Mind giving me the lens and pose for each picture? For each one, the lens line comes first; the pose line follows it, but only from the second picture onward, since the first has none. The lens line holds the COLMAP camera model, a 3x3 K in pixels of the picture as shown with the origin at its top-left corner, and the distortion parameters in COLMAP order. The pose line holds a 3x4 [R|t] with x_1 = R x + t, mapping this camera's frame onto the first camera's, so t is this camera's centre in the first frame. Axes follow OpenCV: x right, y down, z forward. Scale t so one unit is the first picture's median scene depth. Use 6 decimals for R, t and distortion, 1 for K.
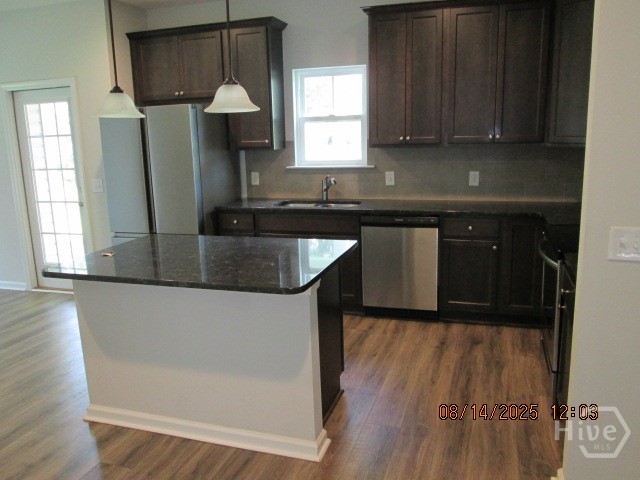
lens RADIAL K [[533.3, 0, 320.0], [0, 533.3, 240.0], [0, 0, 1]] dist [-0.035106, -0.002112]
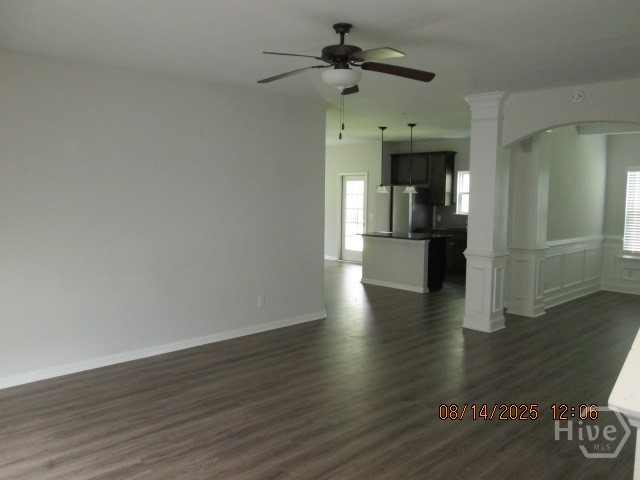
lens RADIAL K [[533.3, 0, 320.0], [0, 533.3, 240.0], [0, 0, 1]] dist [-0.035106, -0.002112]
pose [[0.881572, 0.071230, -0.466645, 0.547474], [-0.121986, 0.989348, -0.079436, 0.240482], [0.456016, 0.126953, 0.880870, -1.328281]]
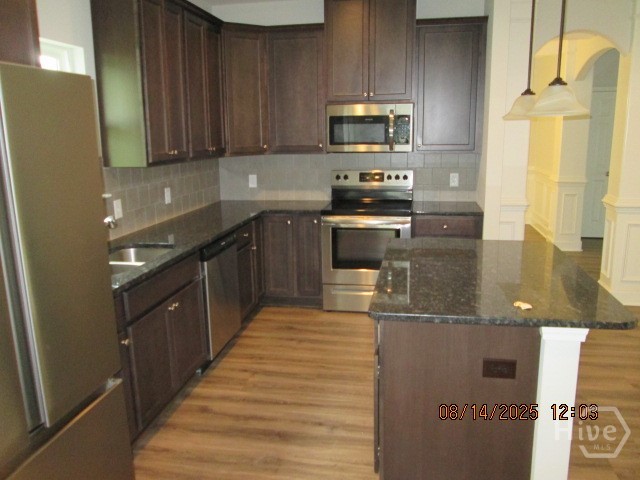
lens RADIAL K [[533.3, 0, 320.0], [0, 533.3, 240.0], [0, 0, 1]] dist [-0.035106, -0.002112]
pose [[-0.134504, -0.168180, 0.976537, -0.668894], [0.223041, 0.955065, 0.195203, -0.163543], [-0.965485, 0.244063, -0.090949, 0.844646]]
